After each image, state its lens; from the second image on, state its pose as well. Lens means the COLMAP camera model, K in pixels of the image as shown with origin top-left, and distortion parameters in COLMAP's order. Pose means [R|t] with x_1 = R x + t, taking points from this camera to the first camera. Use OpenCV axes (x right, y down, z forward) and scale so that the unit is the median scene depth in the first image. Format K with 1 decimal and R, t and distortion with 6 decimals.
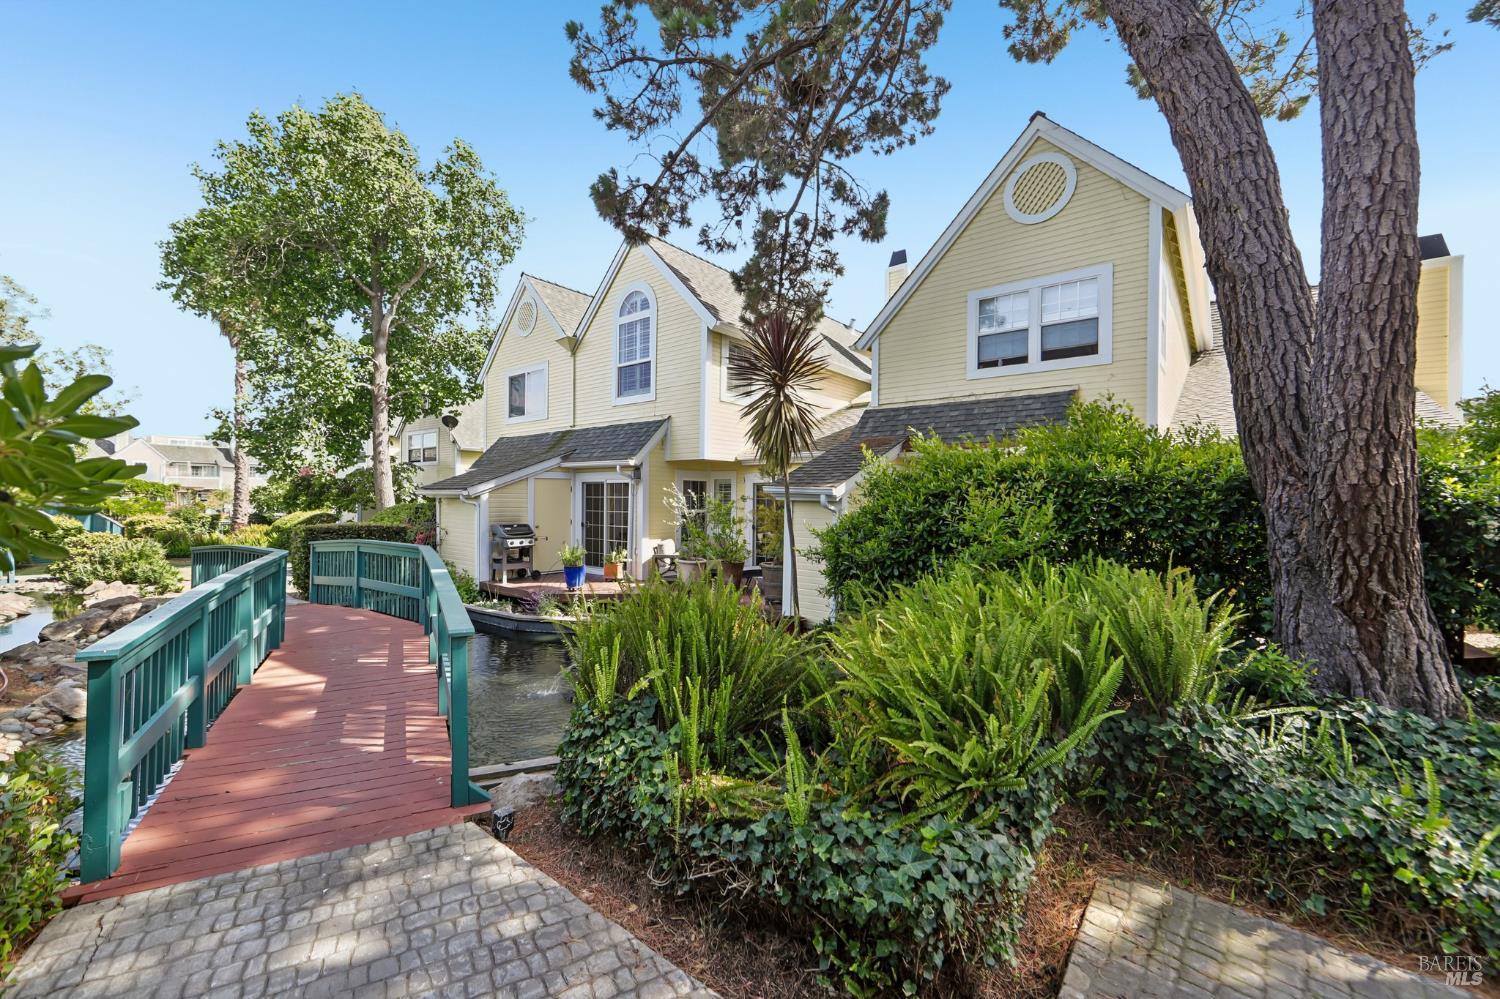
lens RADIAL K [[605.8, 0, 750.0], [0, 605.8, 499.5], [0, 0, 1]] dist [0.002444, 0.000368]
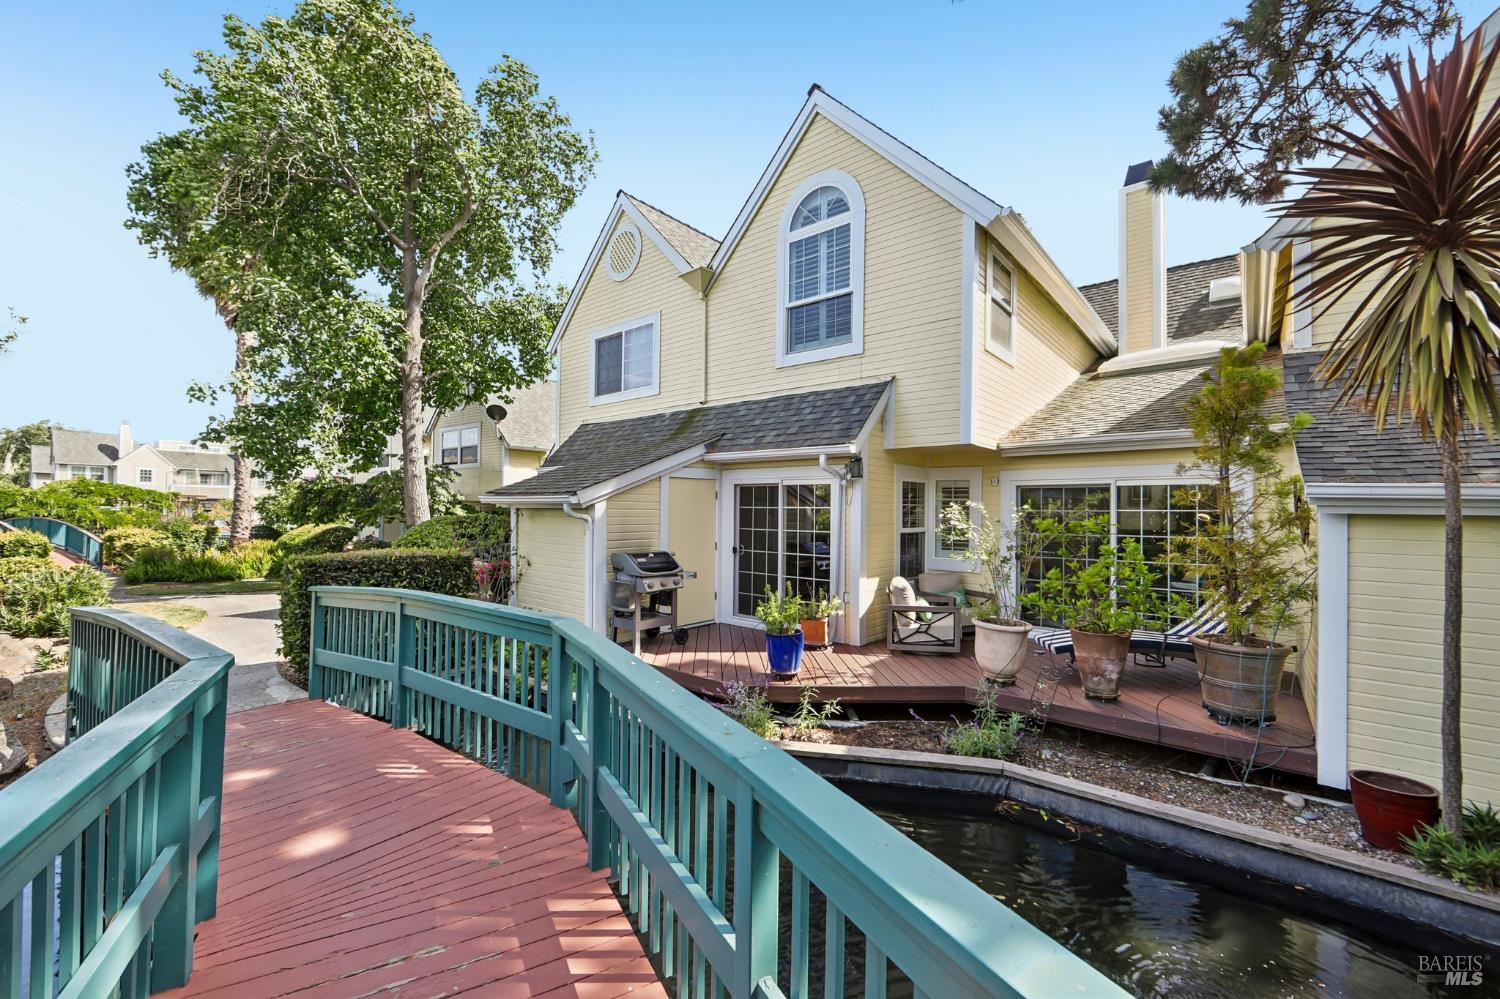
lens RADIAL K [[605.8, 0, 750.0], [0, 605.8, 499.5], [0, 0, 1]] dist [0.002444, 0.000368]
pose [[0.999823, 0.001716, -0.018751, -0.205475], [-0.002058, 0.999831, -0.018247, -0.000700], [0.018717, 0.018283, 0.999658, 0.295763]]
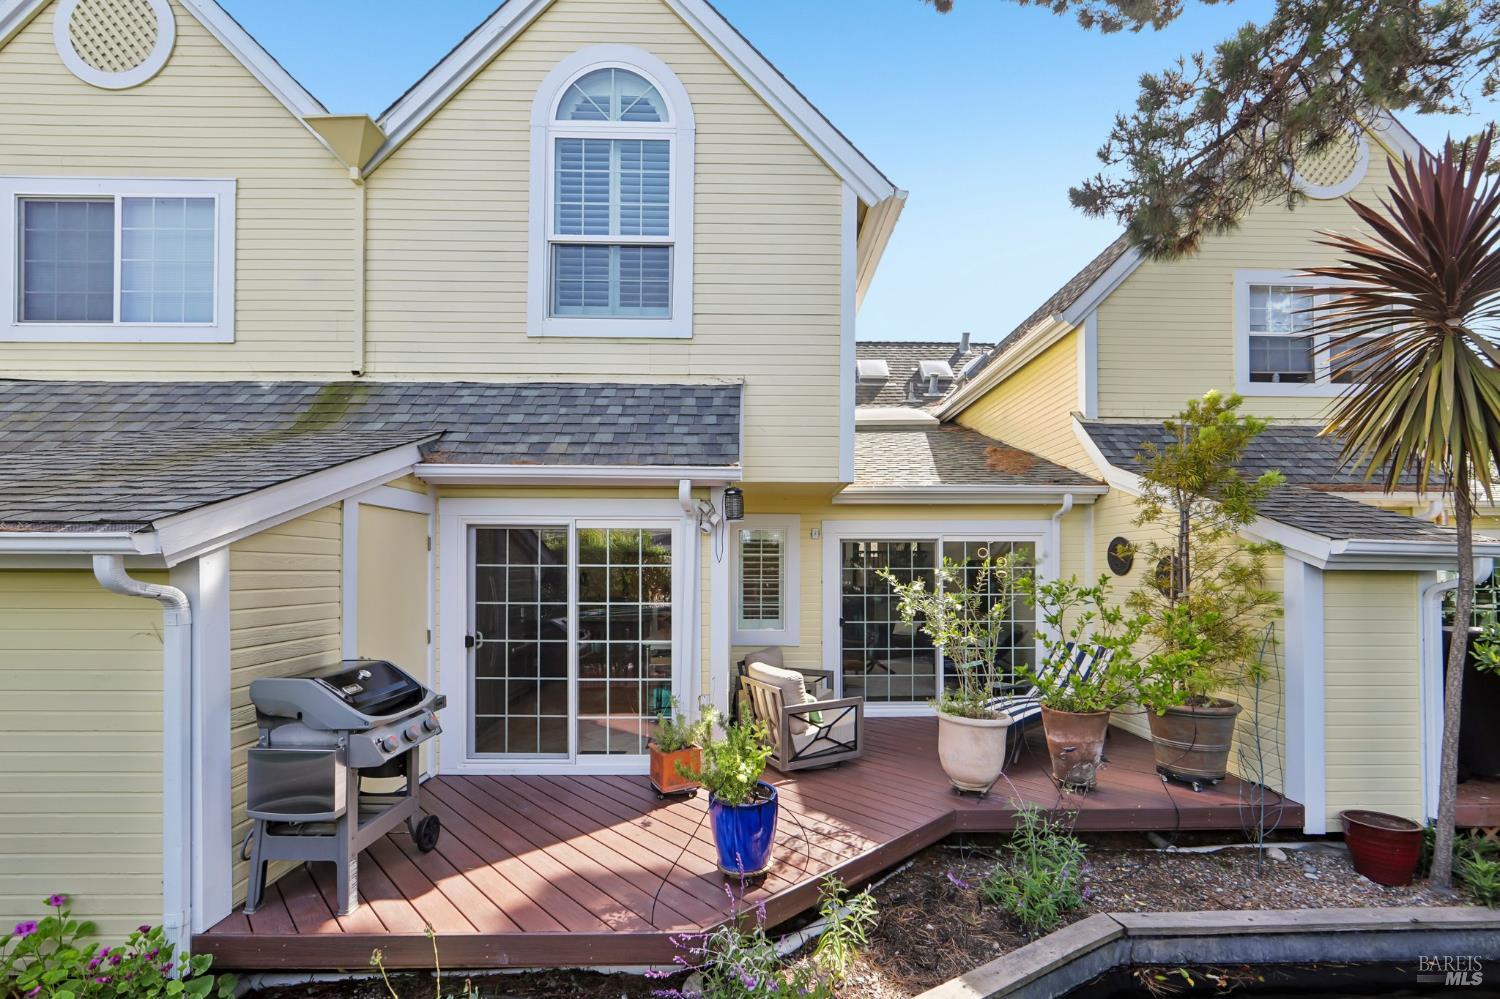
lens RADIAL K [[628.8, 0, 753.9], [0, 628.8, 566.5], [0, 0, 1]] dist [-0.006280, 0.000387]
pose [[0.760091, -0.001536, 0.649815, -0.322336], [0.004254, 0.999988, -0.002612, -0.001647], [-0.649803, 0.004750, 0.760088, 0.500916]]
